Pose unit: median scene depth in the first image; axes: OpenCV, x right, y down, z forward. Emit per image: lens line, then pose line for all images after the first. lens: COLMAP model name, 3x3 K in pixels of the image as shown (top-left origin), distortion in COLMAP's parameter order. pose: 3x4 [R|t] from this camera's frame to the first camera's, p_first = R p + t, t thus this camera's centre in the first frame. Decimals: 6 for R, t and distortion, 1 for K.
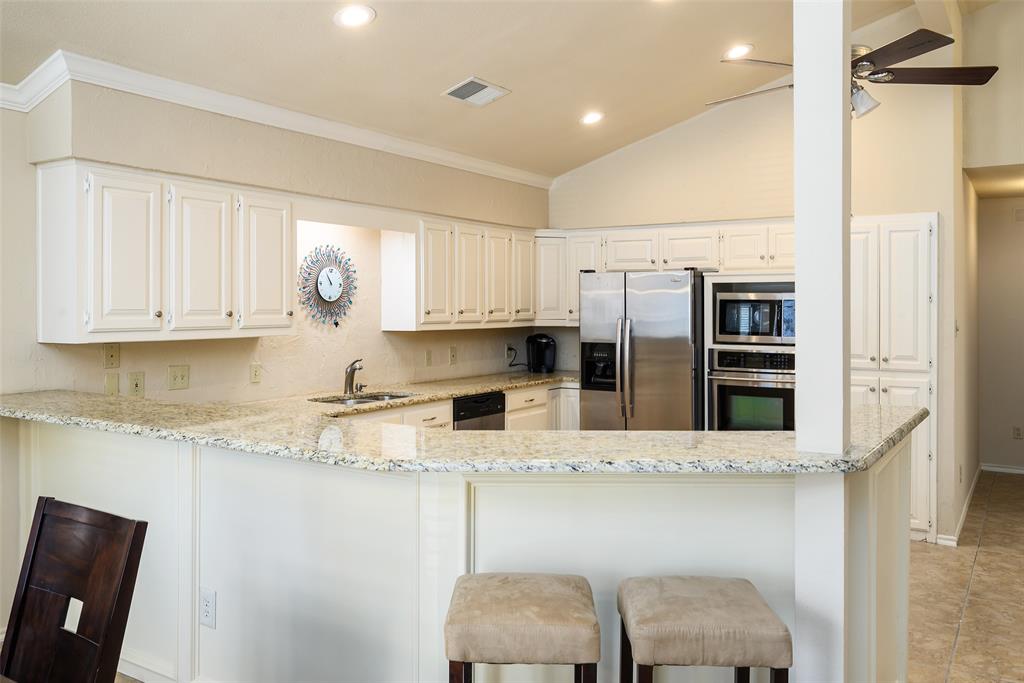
lens RADIAL K [[826.2, 0, 509.6], [0, 826.2, 307.5], [0, 0, 1]] dist [0.003394, 0.002176]
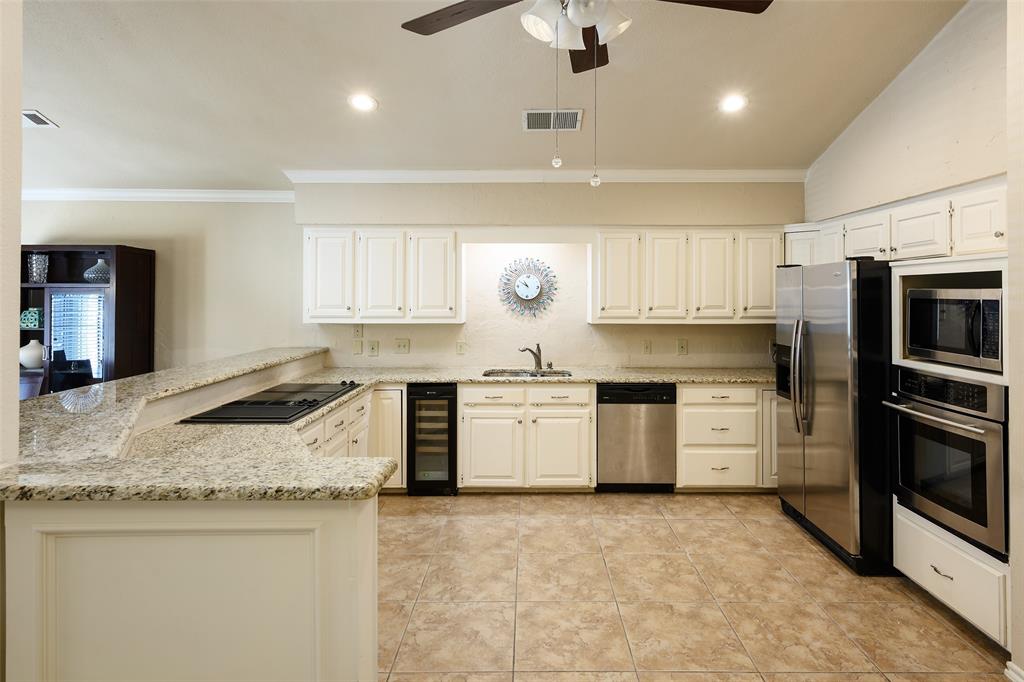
lens RADIAL K [[535.2, 0, 538.2], [0, 535.2, 294.5], [0, 0, 1]] dist [0.001462, -0.000155]
pose [[0.553258, -0.002284, -0.833007, 0.484885], [-0.001786, 0.999991, -0.003928, -0.011093], [0.833008, 0.003661, 0.553249, 0.487375]]
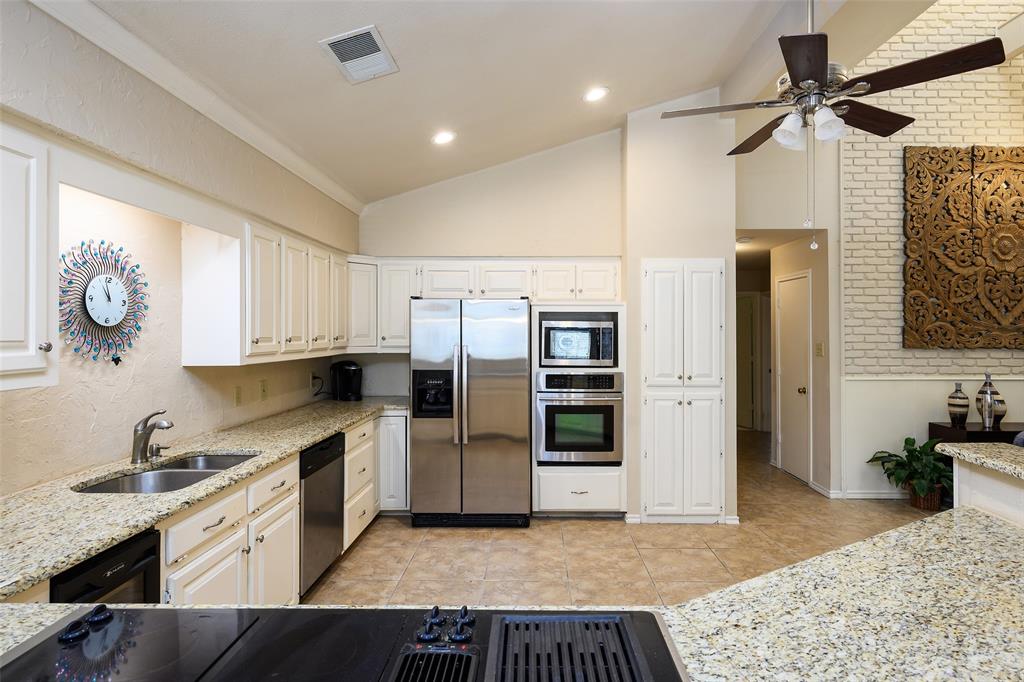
lens RADIAL K [[537.0, 0, 533.0], [0, 537.0, 327.4], [0, 0, 1]] dist [0.001273, 0.000123]
pose [[0.846569, 0.005322, 0.532253, -0.145515], [0.000218, 0.999946, -0.010345, -0.001992], [-0.532280, 0.008874, 0.846522, 0.421287]]
